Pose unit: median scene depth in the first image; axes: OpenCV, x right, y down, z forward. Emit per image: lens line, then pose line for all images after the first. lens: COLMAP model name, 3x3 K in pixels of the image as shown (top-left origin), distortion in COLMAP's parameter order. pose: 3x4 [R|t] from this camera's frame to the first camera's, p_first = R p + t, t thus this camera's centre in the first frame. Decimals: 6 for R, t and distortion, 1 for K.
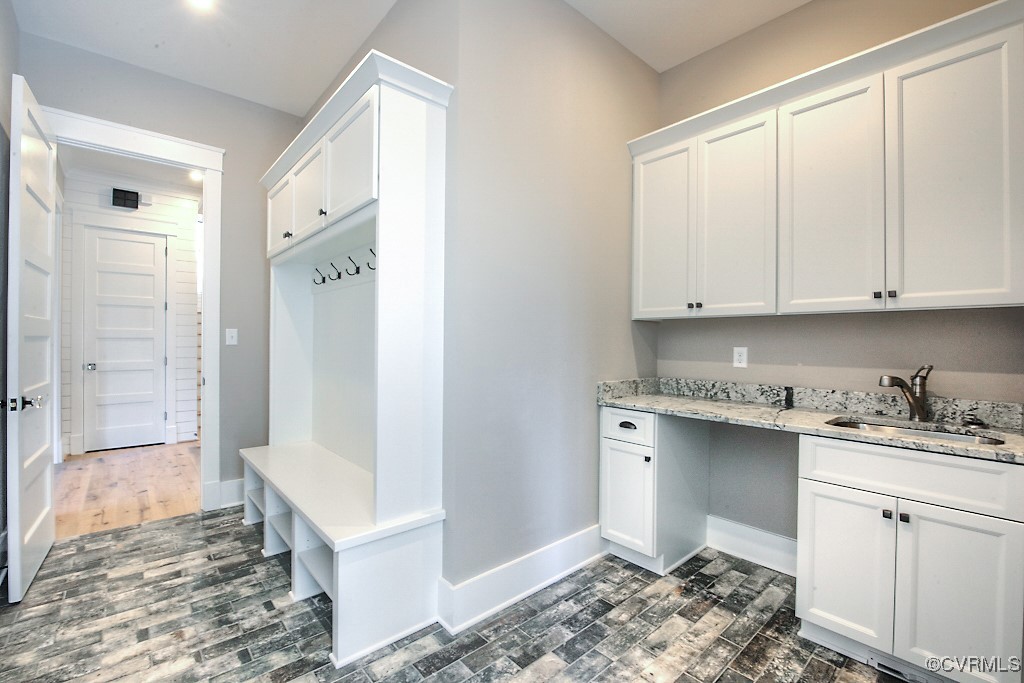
lens RADIAL K [[442.0, 0, 508.2], [0, 442.0, 342.7], [0, 0, 1]] dist [-0.002617, -0.000227]
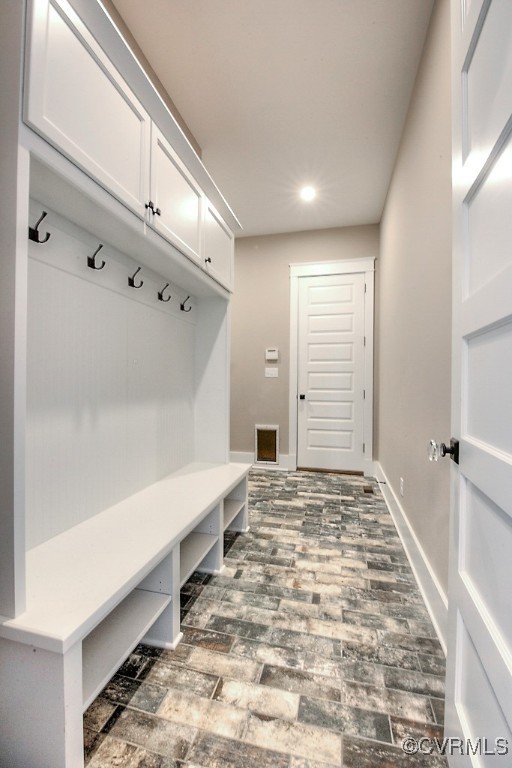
lens RADIAL K [[331.5, 0, 255.1], [0, 331.5, 382.5], [0, 0, 1]] dist [-0.002617, -0.000227]
pose [[-0.568471, -0.005030, 0.822688, -1.388270], [0.002093, 0.999969, 0.007560, 0.051103], [-0.822701, 0.006020, -0.568443, 1.548951]]
